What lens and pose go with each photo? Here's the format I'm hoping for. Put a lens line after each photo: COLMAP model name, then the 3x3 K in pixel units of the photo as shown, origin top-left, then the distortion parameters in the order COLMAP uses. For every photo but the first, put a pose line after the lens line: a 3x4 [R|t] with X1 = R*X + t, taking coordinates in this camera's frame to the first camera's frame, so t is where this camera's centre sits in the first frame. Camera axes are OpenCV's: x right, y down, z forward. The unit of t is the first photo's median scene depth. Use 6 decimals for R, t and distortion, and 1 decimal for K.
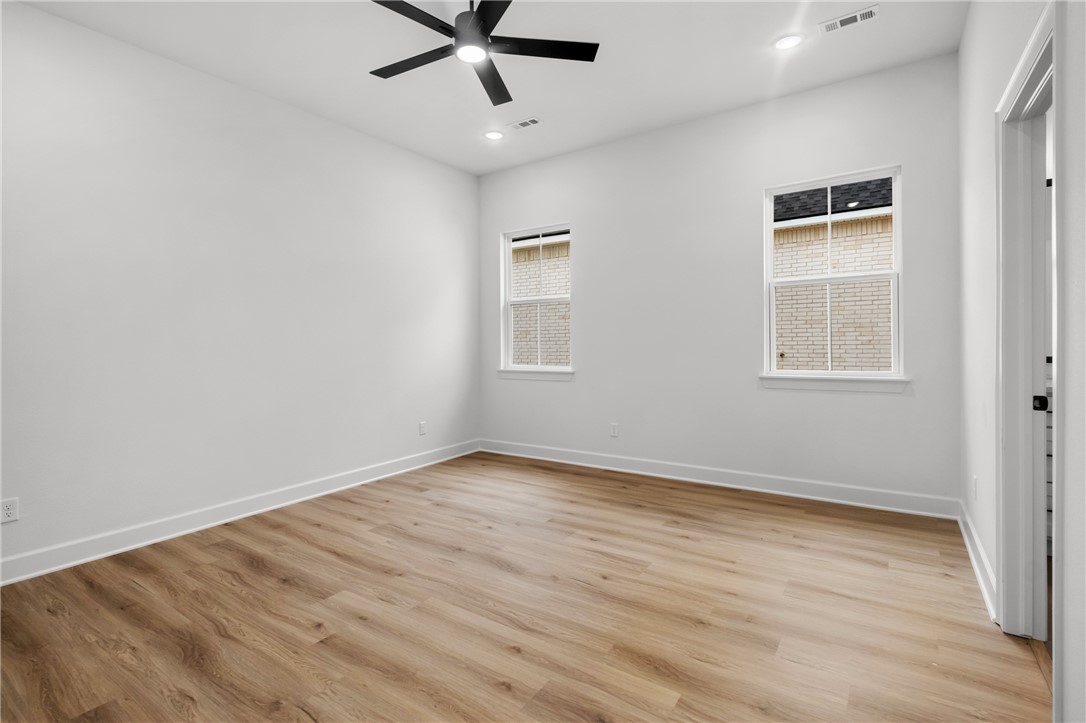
lens RADIAL K [[507.3, 0, 543.1], [0, 507.3, 345.2], [0, 0, 1]] dist [-0.000338, -0.000082]
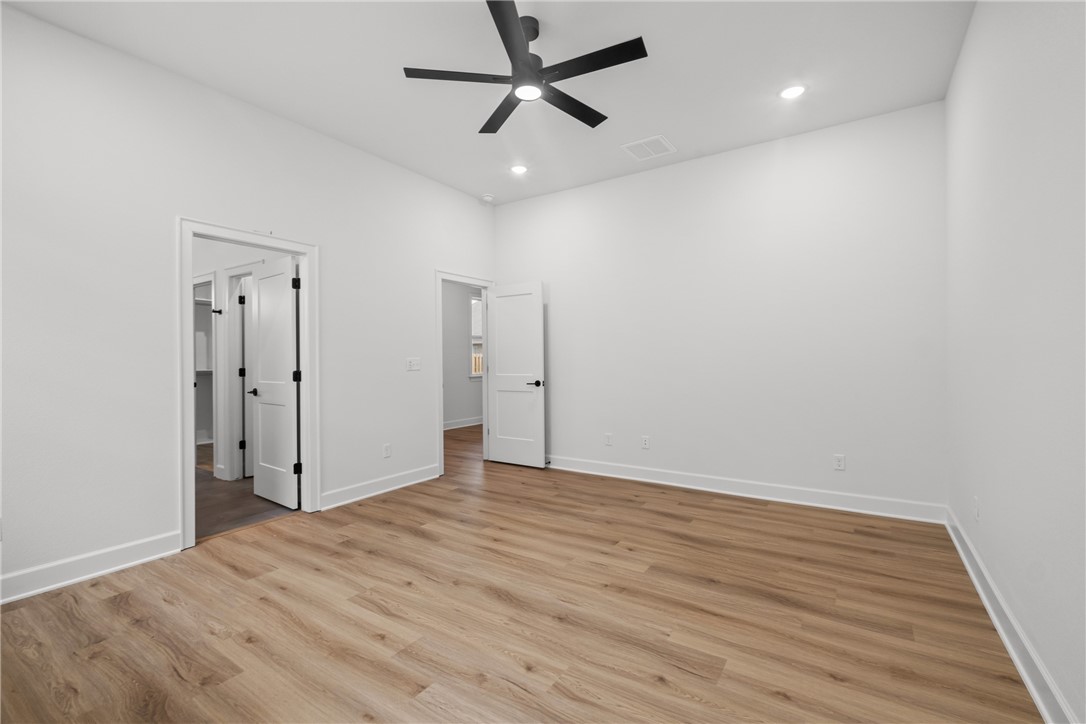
lens RADIAL K [[472.3, 0, 544.8], [0, 472.3, 354.1], [0, 0, 1]] dist [0.000253, -0.000012]
pose [[-0.999578, 0.024997, -0.014807, -0.155762], [0.024979, 0.999687, 0.001421, -0.015965], [0.014838, 0.001050, -0.999889, 1.942748]]
